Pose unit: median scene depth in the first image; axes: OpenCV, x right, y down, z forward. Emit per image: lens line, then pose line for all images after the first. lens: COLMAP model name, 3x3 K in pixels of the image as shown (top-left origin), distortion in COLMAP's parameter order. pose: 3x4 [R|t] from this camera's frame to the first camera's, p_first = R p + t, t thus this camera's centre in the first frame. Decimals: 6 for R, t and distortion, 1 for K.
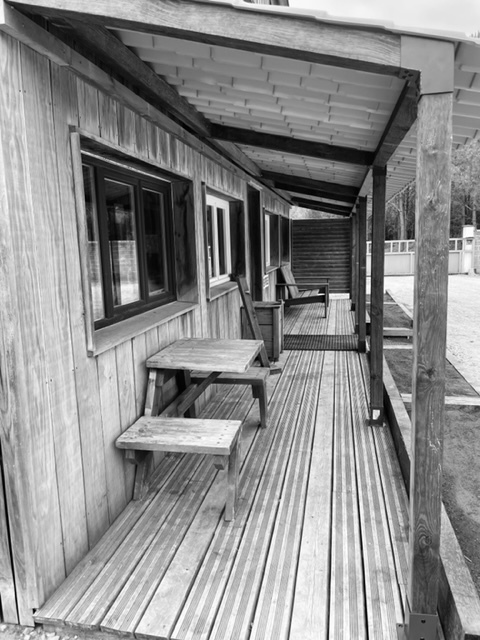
lens RADIAL K [[483.4, 0, 240.6], [0, 483.4, 320.0], [0, 0, 1]] dist [0.014196, -0.001024]
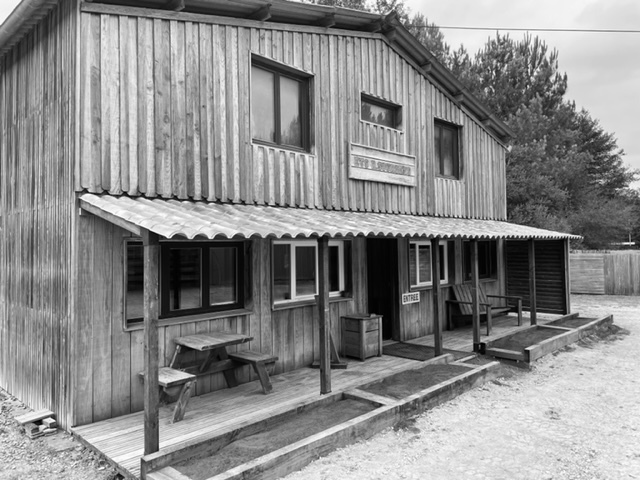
lens RADIAL K [[483.4, 0, 319.5], [0, 483.4, 240.2], [0, 0, 1]] dist [0.014196, -0.001024]
pose [[0.842489, 0.022214, -0.538255, 1.883892], [-0.103886, 0.987095, -0.121868, -0.186164], [0.528601, 0.158589, 0.833924, -0.563633]]
